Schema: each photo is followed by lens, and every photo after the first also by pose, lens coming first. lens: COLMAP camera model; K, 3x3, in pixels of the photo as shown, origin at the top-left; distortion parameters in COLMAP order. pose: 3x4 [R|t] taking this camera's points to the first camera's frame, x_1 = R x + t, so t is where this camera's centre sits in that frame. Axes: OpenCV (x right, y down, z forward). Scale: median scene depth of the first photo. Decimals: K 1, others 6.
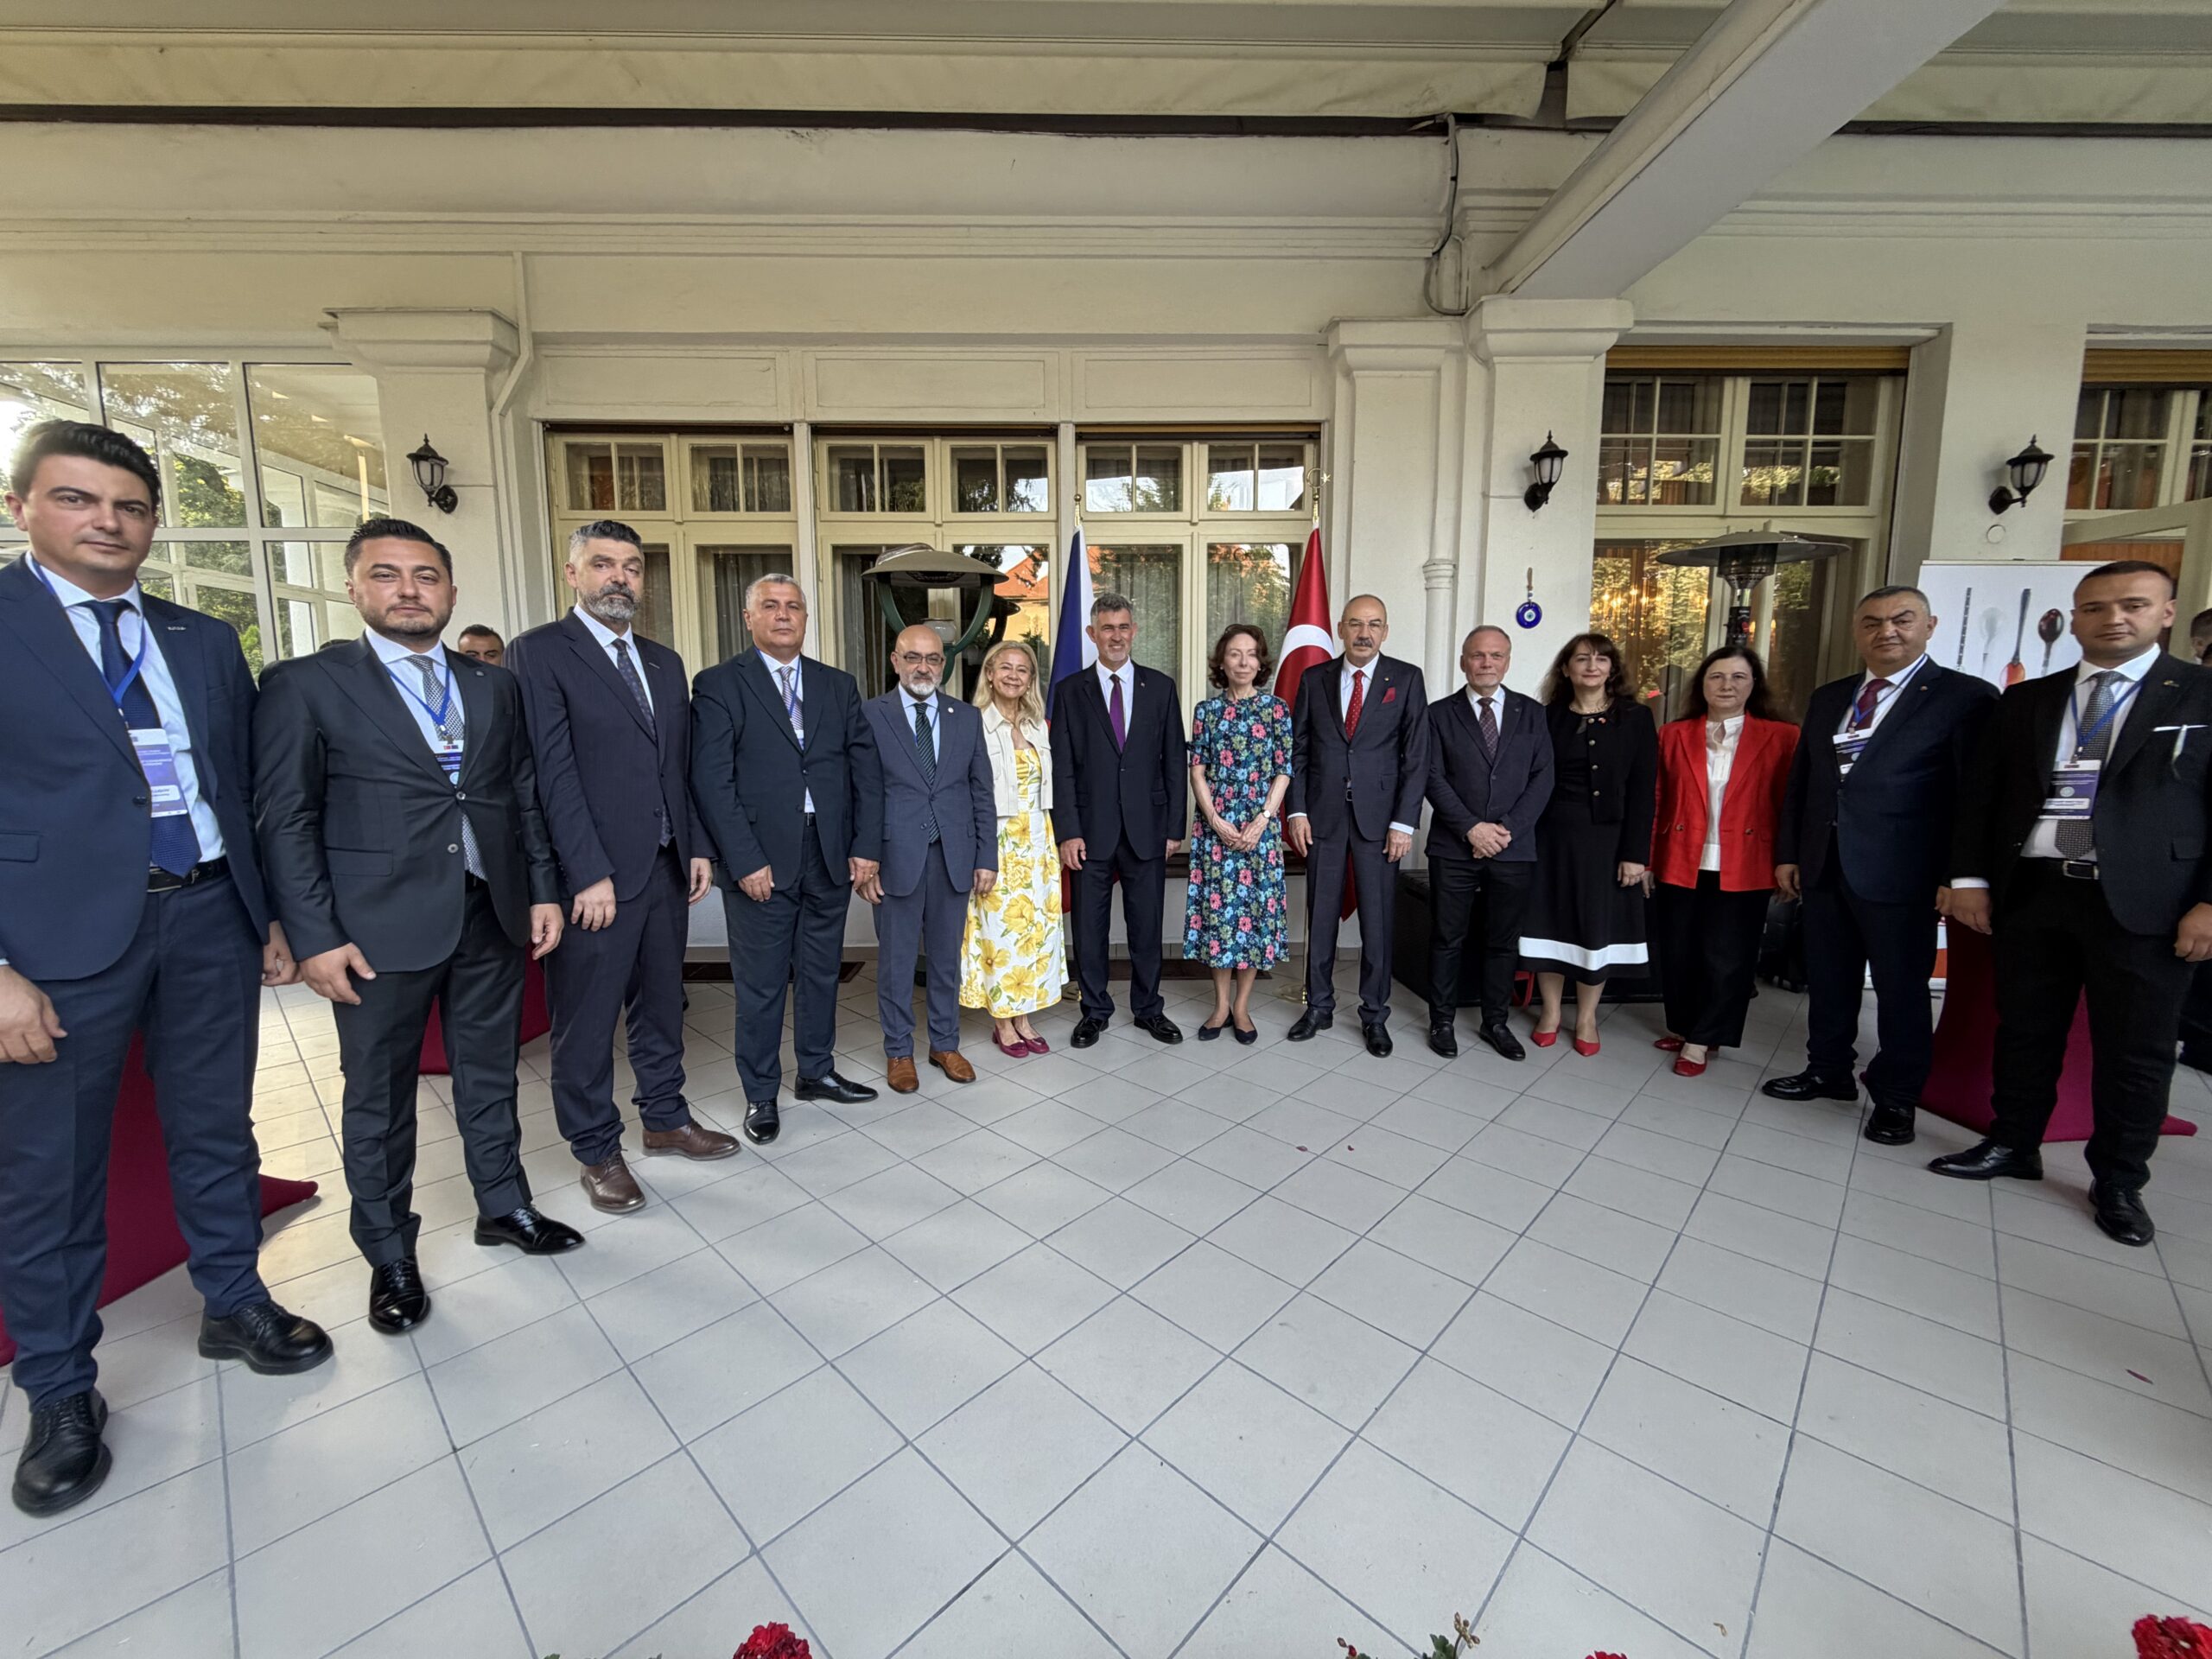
lens RADIAL K [[888.6, 0, 1106.0], [0, 888.6, 826.1], [0, 0, 1]] dist [0.000706, 0.000734]
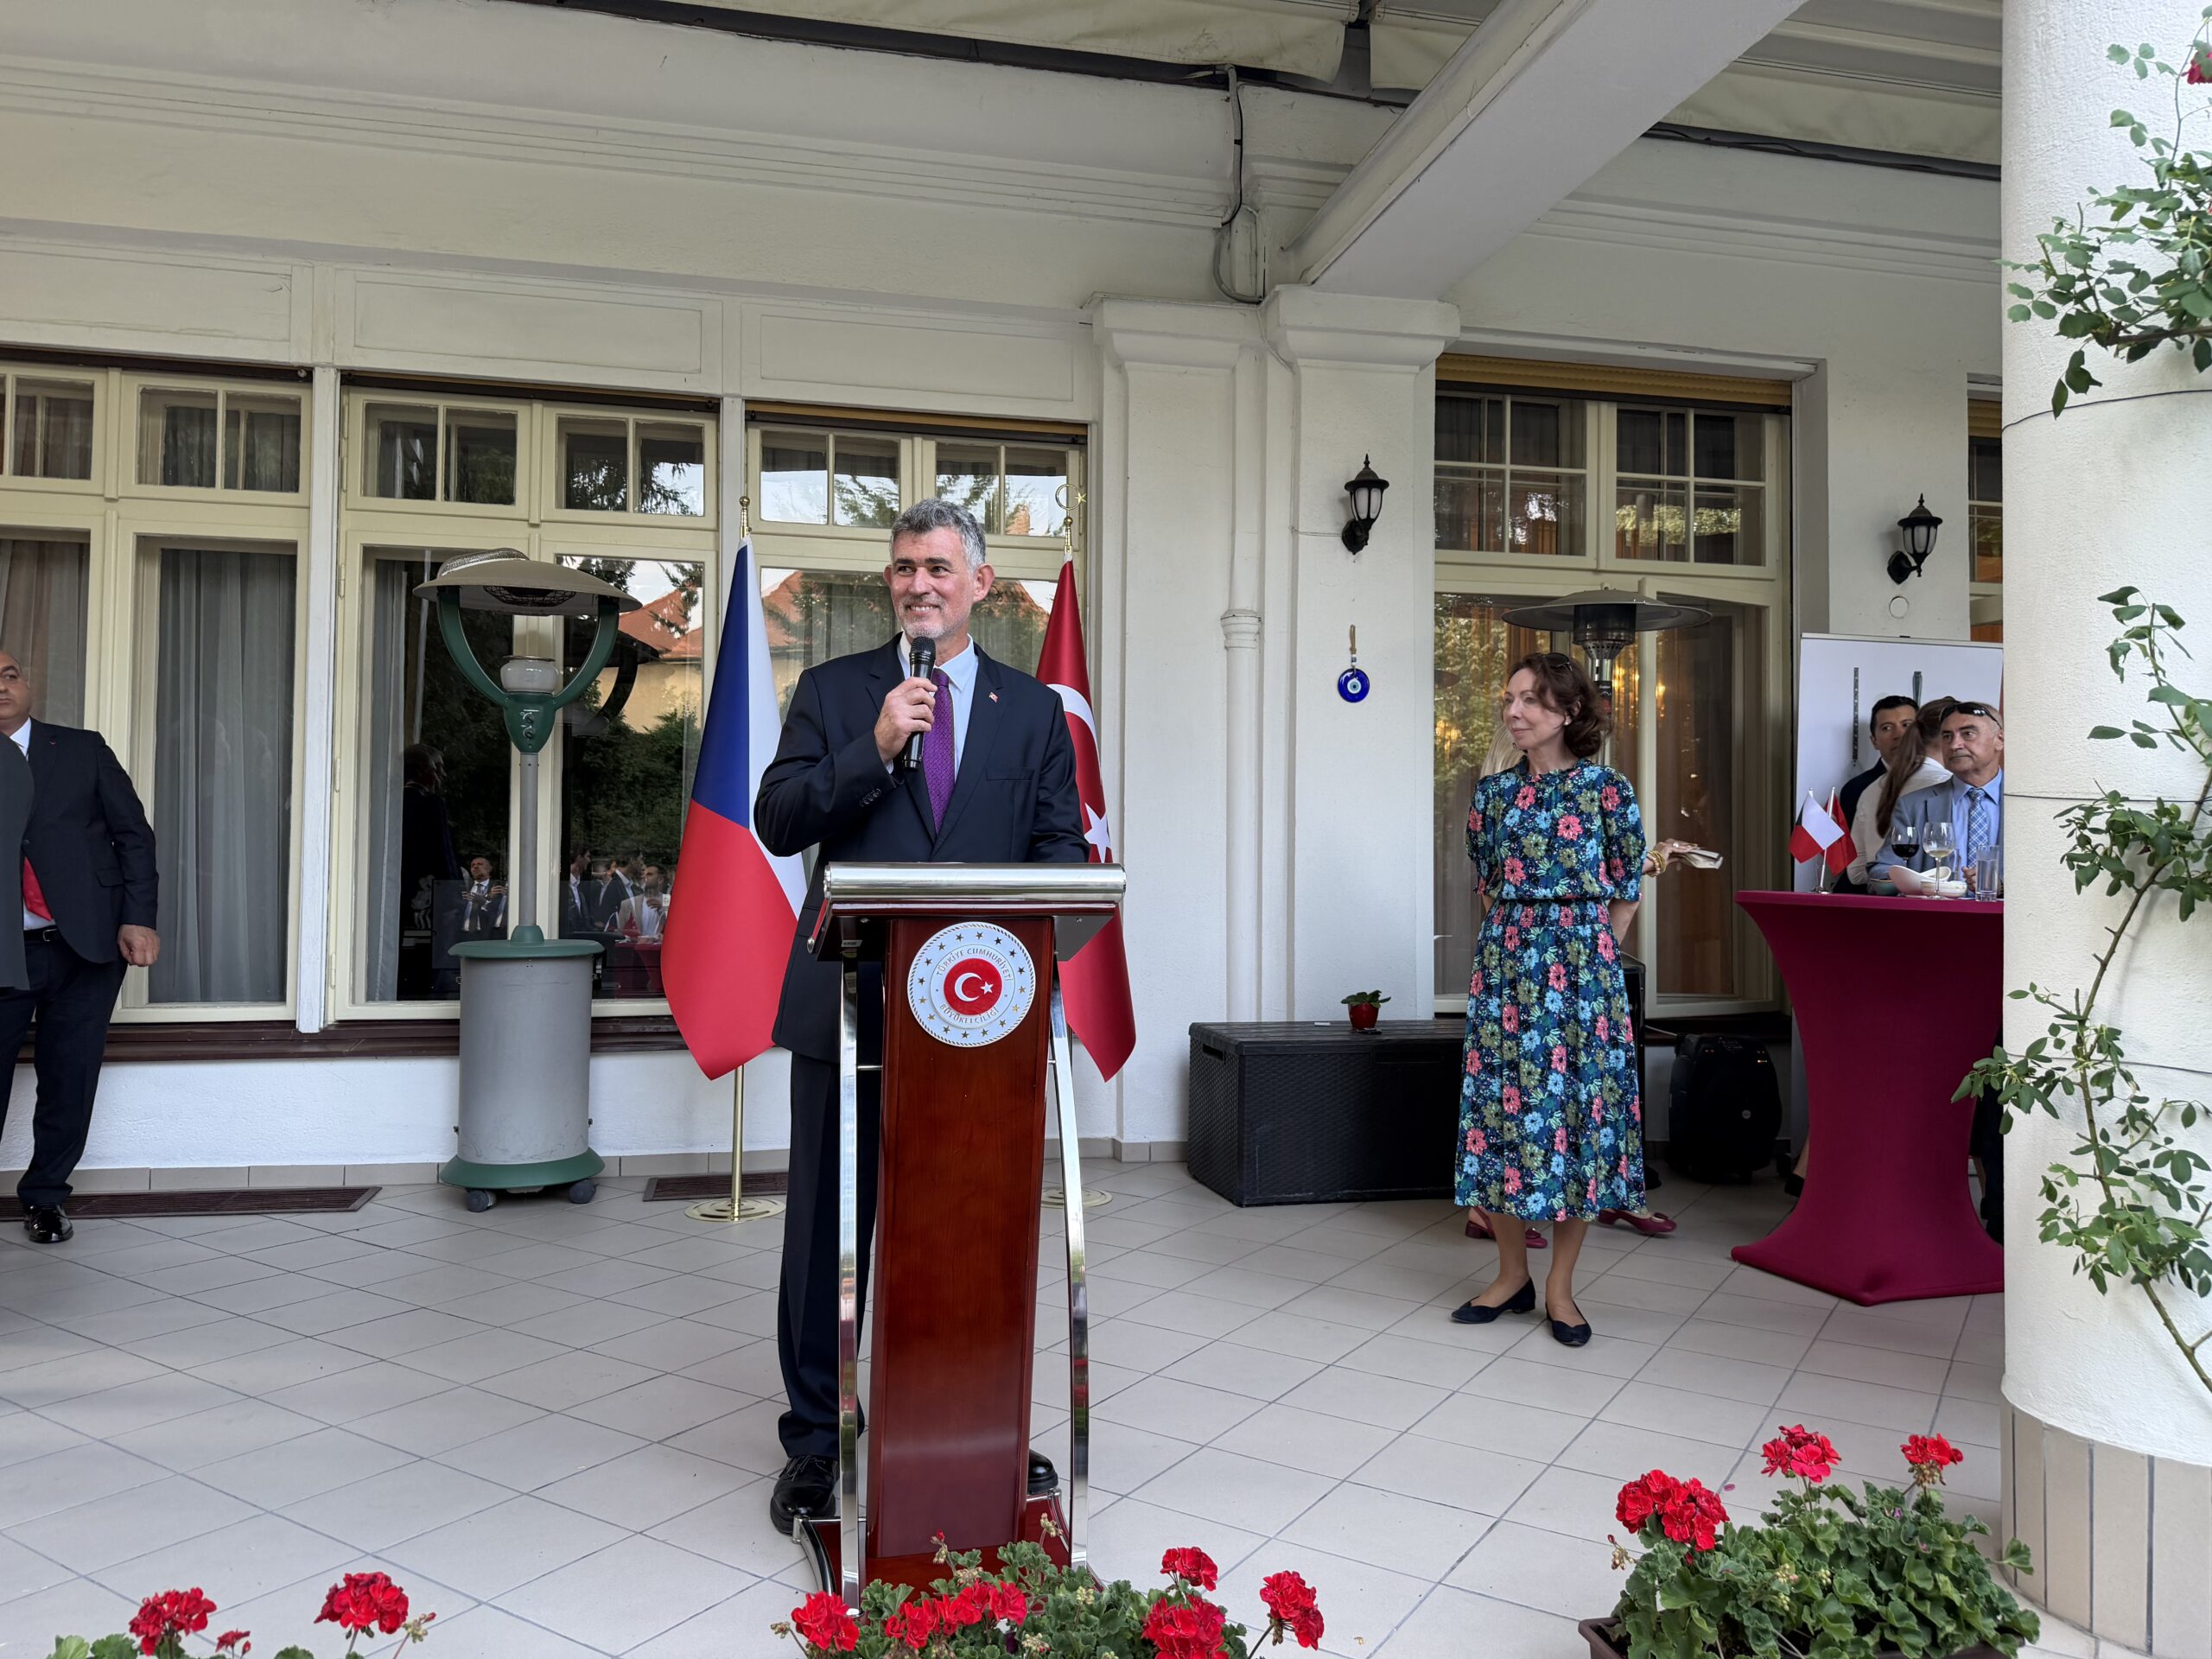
lens RADIAL K [[1565.8, 0, 1109.5], [0, 1565.8, 836.4], [0, 0, 1]] dist [0.093952, -0.134976]
pose [[0.982520, 0.018567, 0.185227, 0.024475], [0.008740, 0.989315, -0.145533, 0.080171], [-0.185950, 0.144608, 0.971860, -0.235615]]
